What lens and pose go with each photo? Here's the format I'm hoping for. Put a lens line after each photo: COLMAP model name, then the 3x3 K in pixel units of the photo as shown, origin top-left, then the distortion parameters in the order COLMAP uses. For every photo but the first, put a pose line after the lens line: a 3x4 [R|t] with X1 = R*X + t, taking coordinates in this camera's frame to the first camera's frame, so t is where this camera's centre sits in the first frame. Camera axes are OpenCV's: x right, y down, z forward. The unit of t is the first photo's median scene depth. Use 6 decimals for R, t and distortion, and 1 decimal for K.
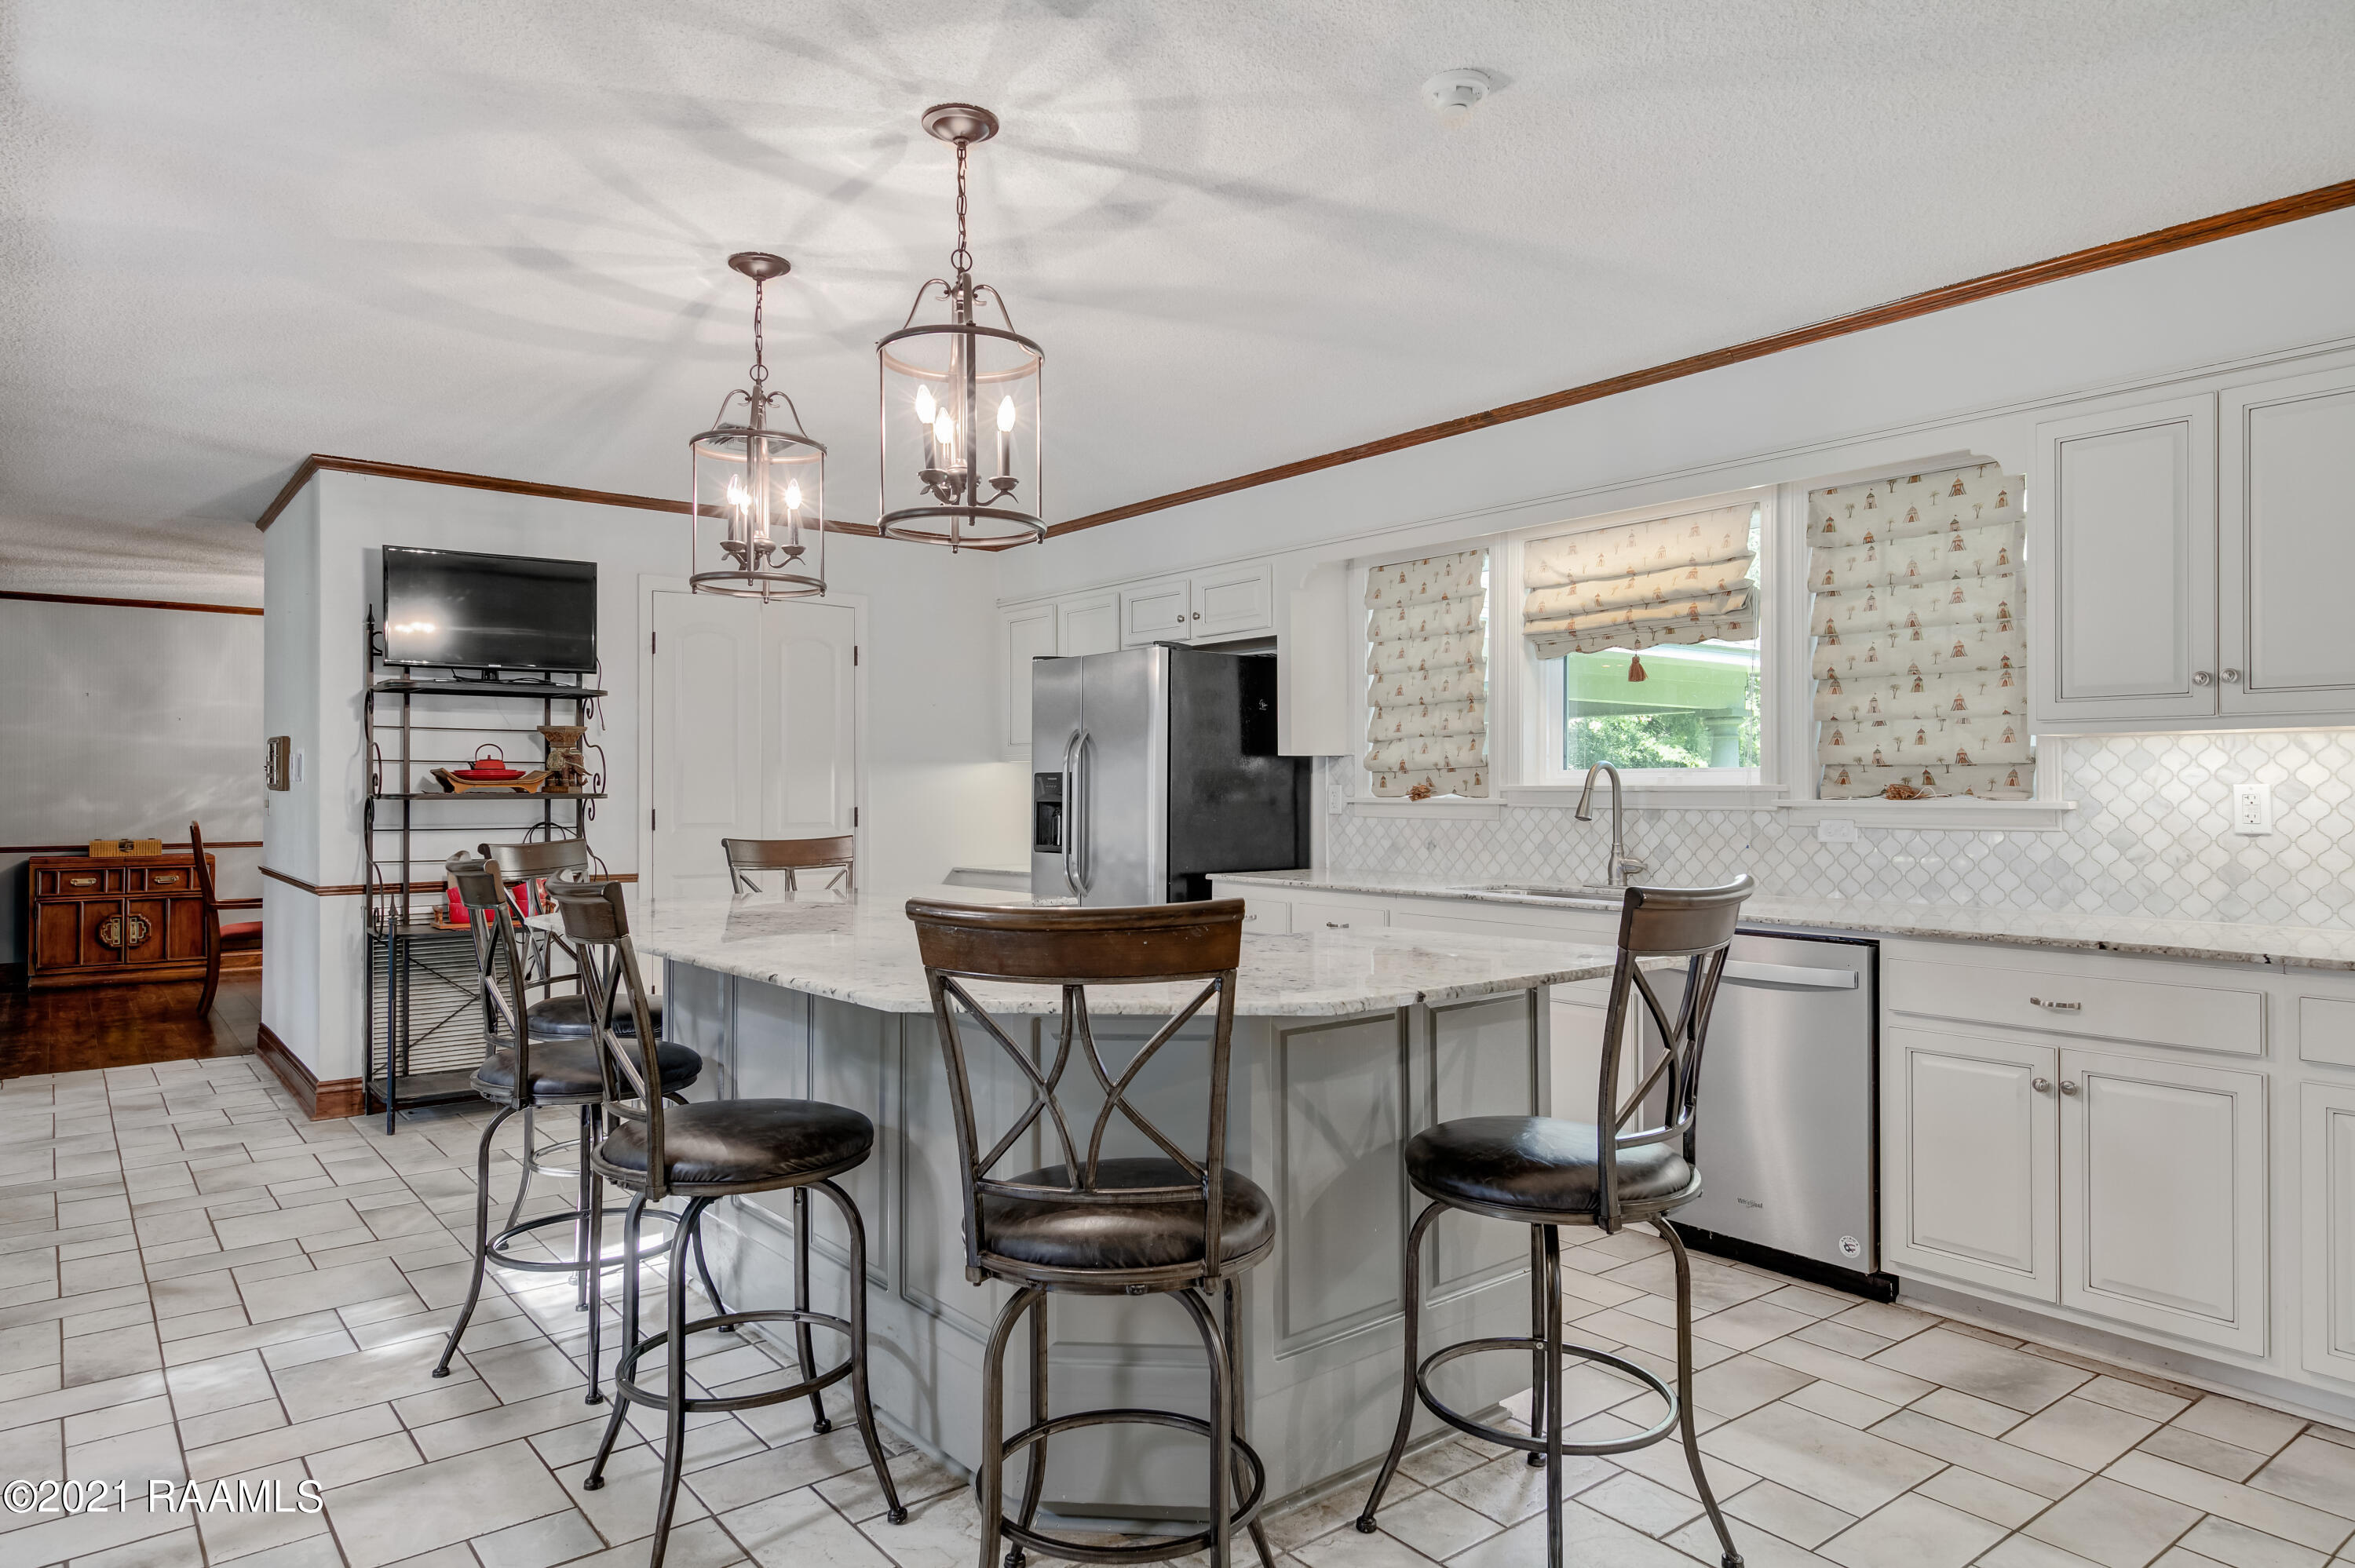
lens RADIAL K [[1453.4, 0, 1177.5], [0, 1453.4, 784.0], [0, 0, 1]] dist [0.000840, 0.000199]
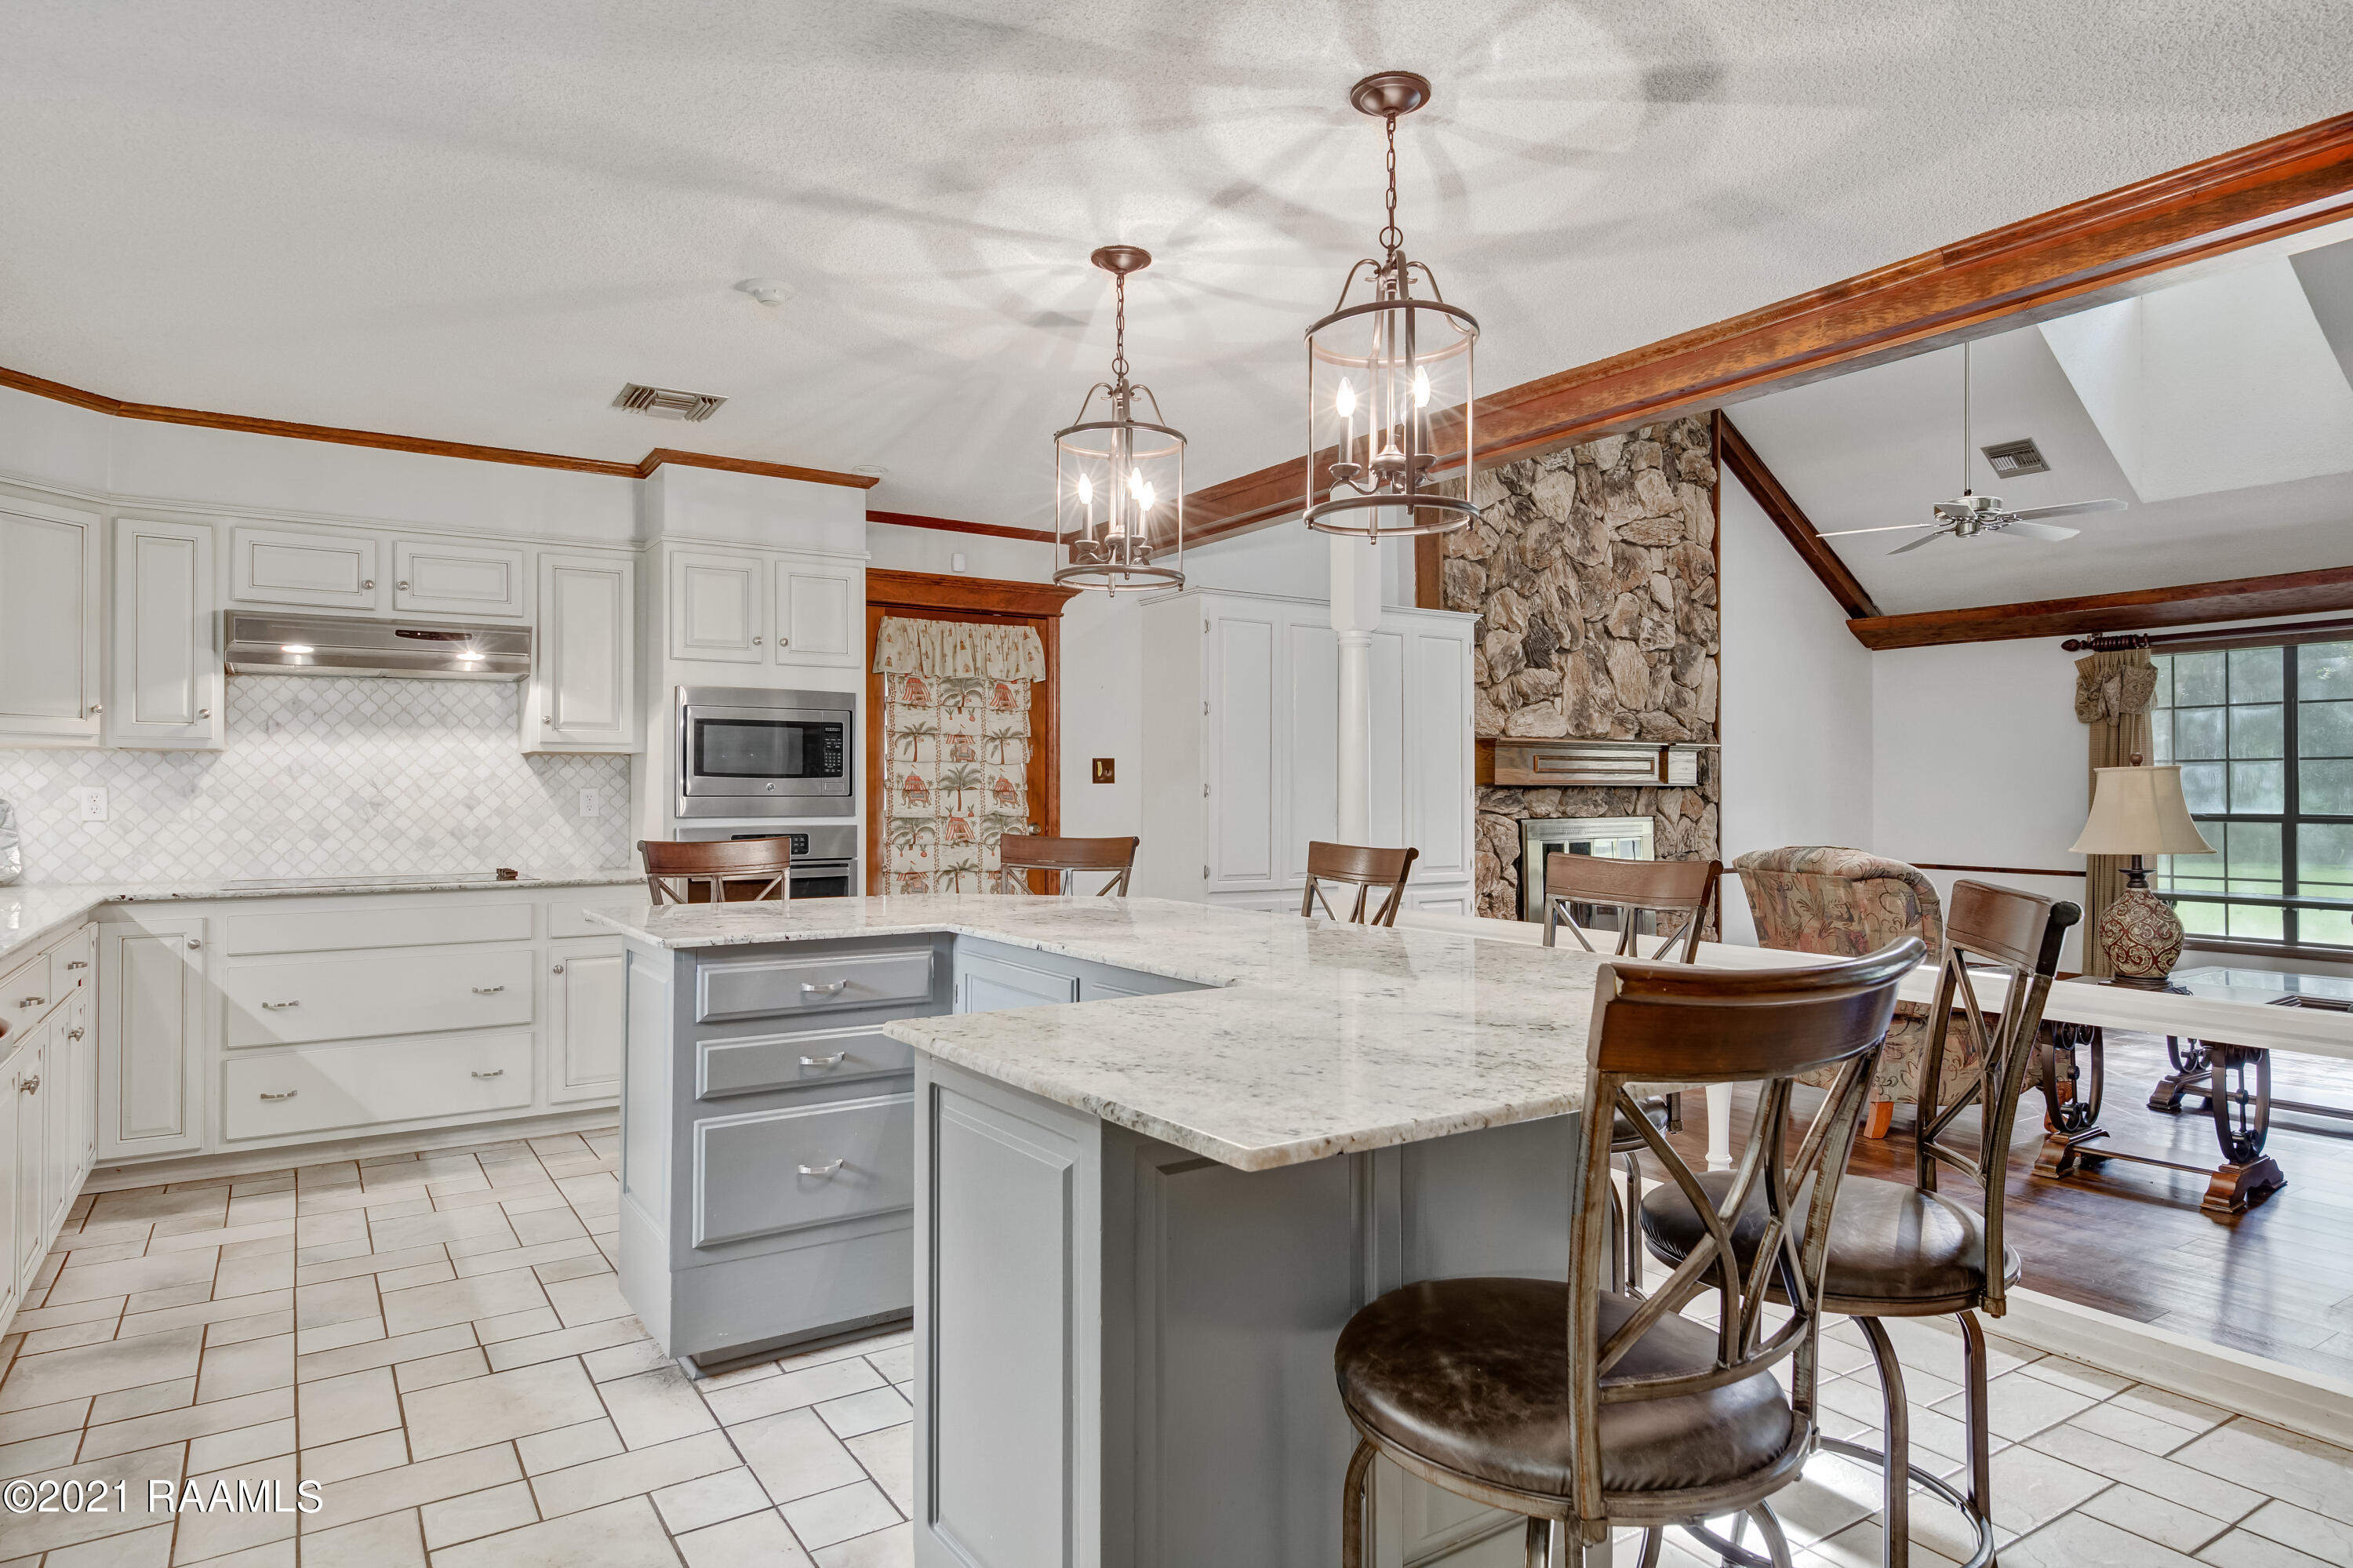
lens RADIAL K [[1365.3, 0, 1176.5], [0, 1365.3, 784.0], [0, 0, 1]] dist [0.000314, 0.000009]
pose [[-0.996249, 0.001163, 0.086522, -0.277122], [0.000801, 0.999991, -0.004220, 0.007643], [-0.086526, -0.004135, -0.996241, 2.017012]]
